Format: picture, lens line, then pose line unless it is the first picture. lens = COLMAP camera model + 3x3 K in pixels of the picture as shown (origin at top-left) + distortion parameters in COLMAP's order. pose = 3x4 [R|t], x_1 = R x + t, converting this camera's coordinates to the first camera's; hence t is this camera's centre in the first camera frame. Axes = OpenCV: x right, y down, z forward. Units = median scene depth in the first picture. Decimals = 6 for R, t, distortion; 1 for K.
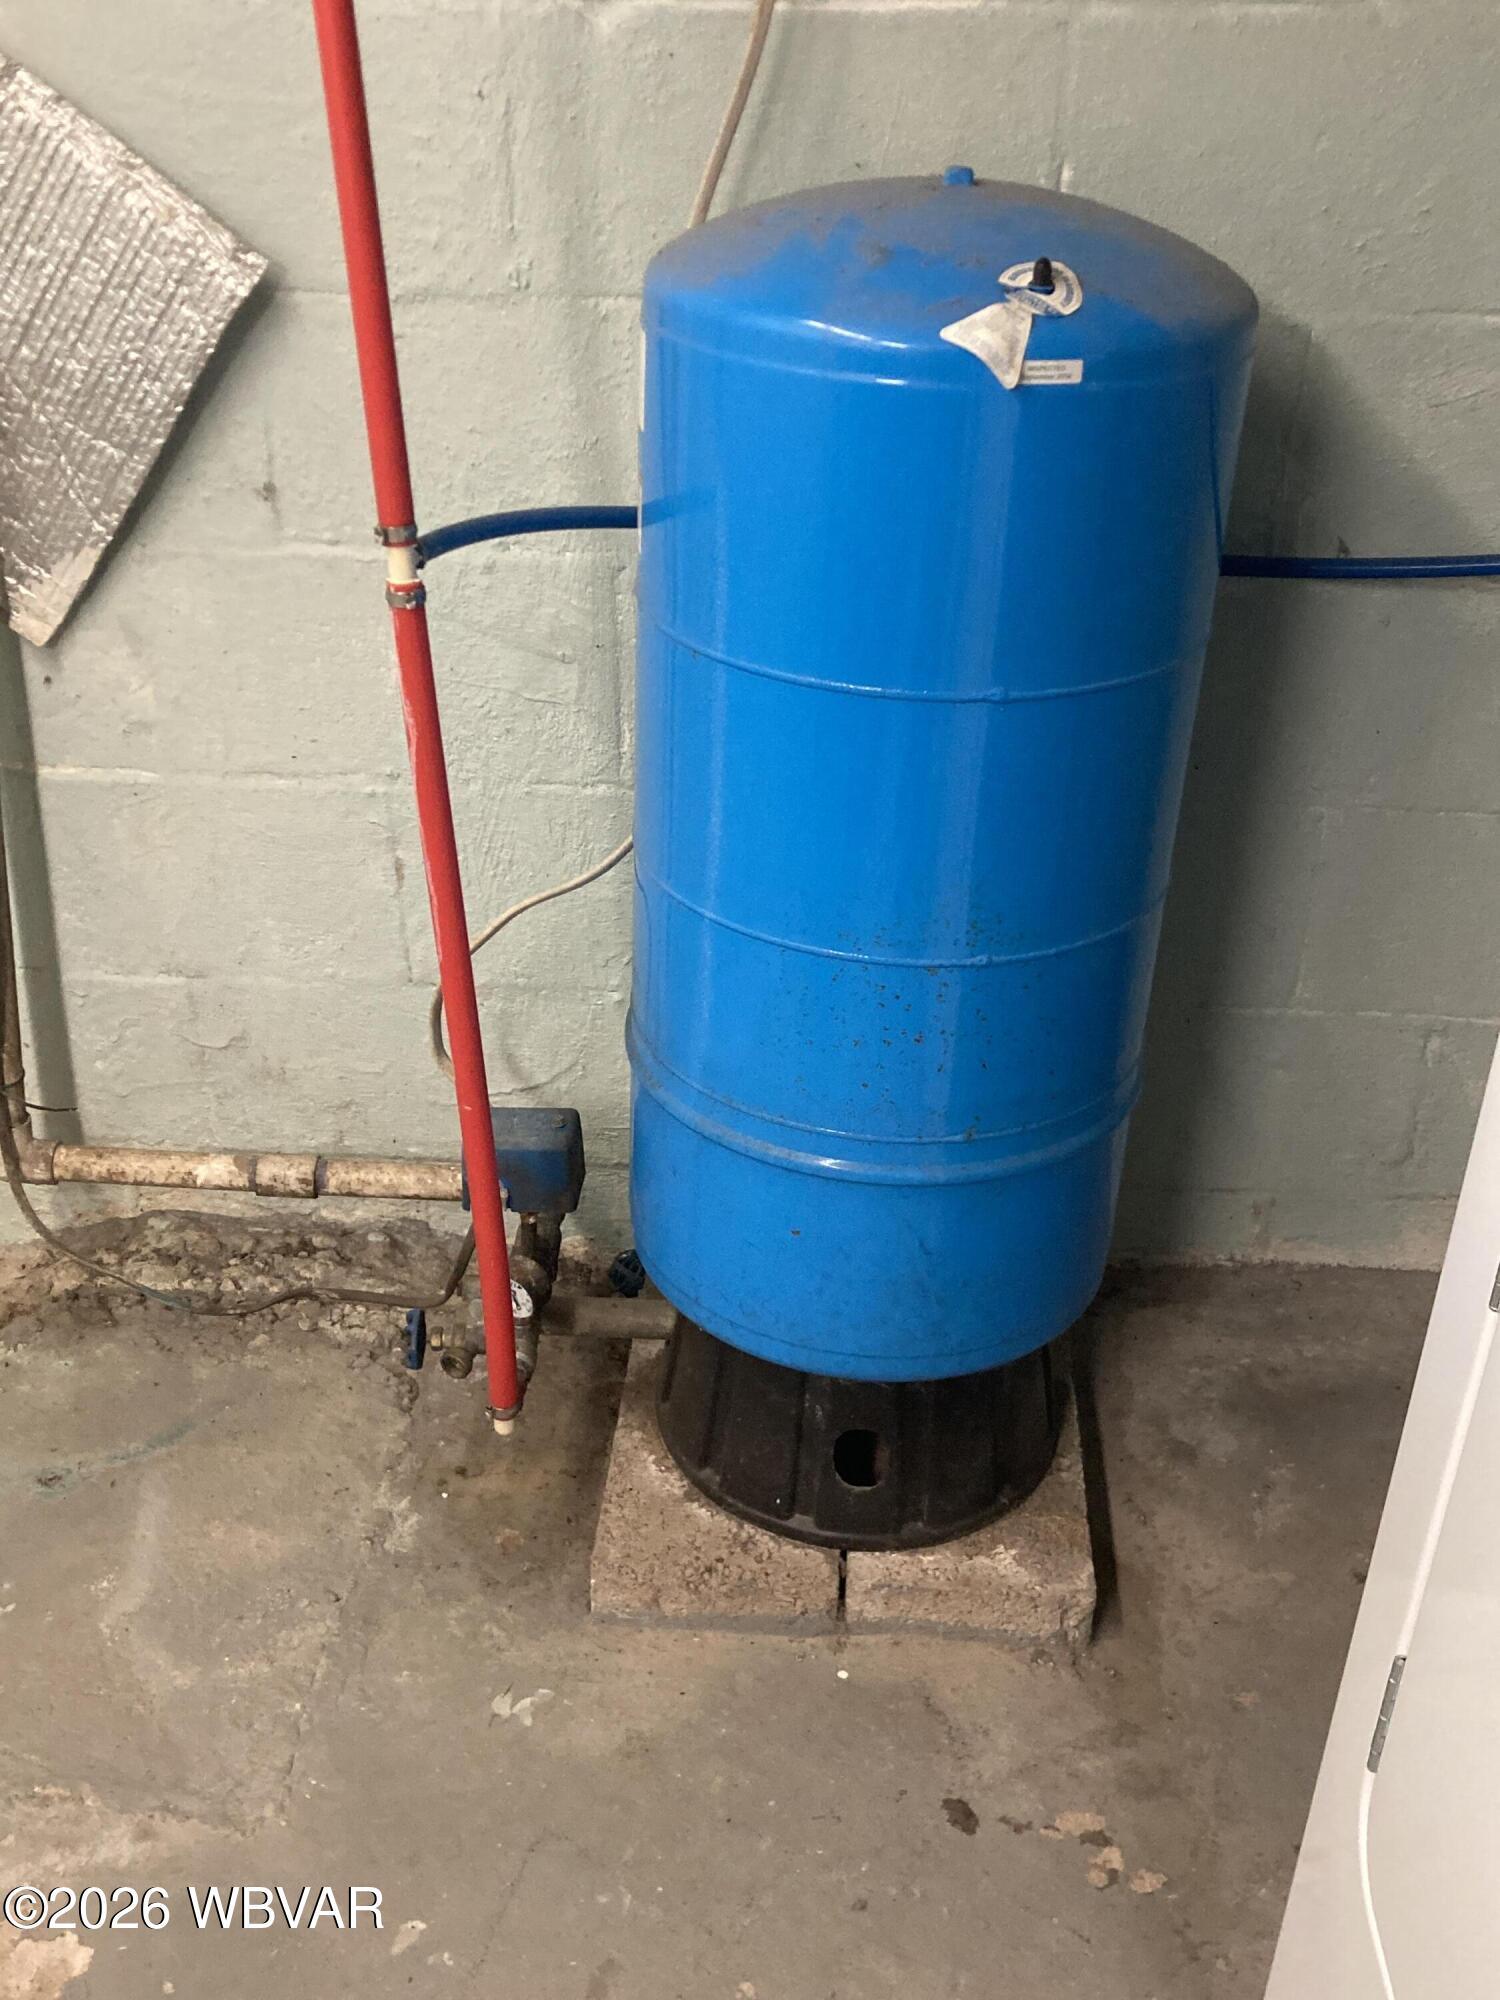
lens RADIAL K [[2048.8, 0, 752.7], [0, 2048.8, 998.1], [0, 0, 1]] dist [0.006219, 0.000000]
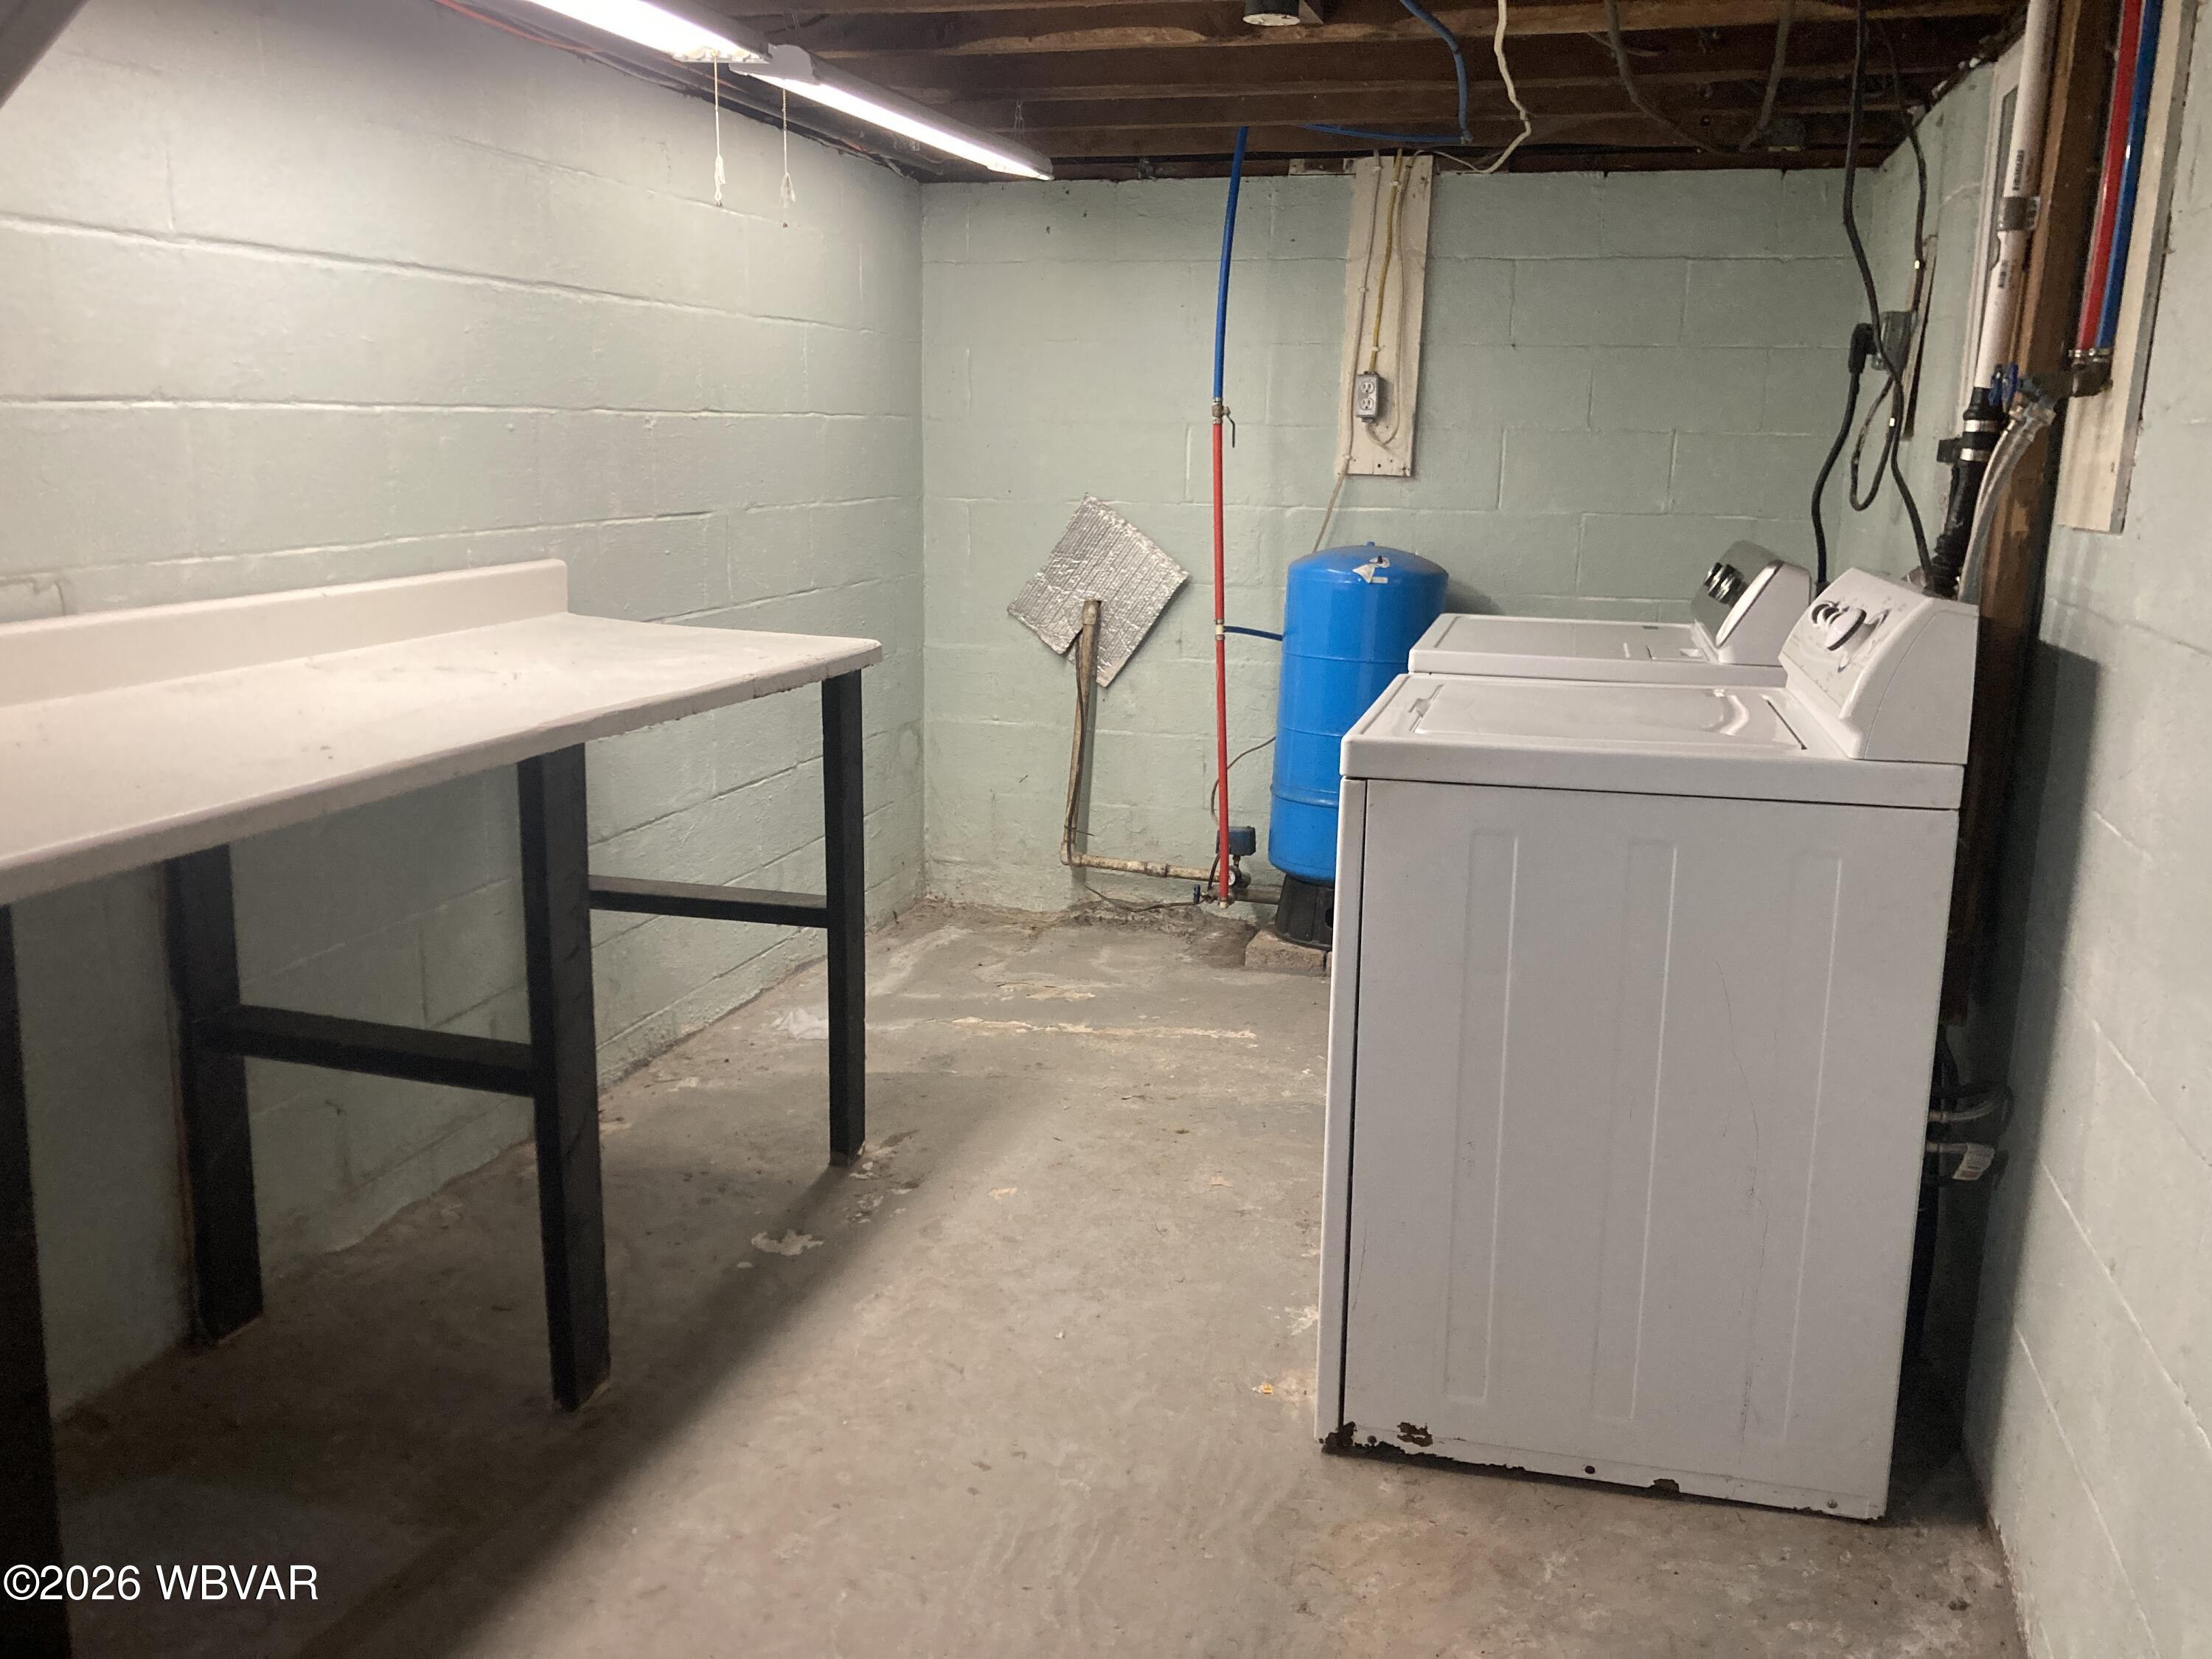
lens RADIAL K [[1835.3, 0, 1104.8], [0, 1835.3, 831.0], [0, 0, 1]] dist [0.045234, -0.039504]
pose [[0.976092, 0.047981, -0.211996, 0.296235], [-0.113980, 0.943462, -0.311267, 0.997623], [0.185076, 0.327988, 0.926375, -1.705276]]
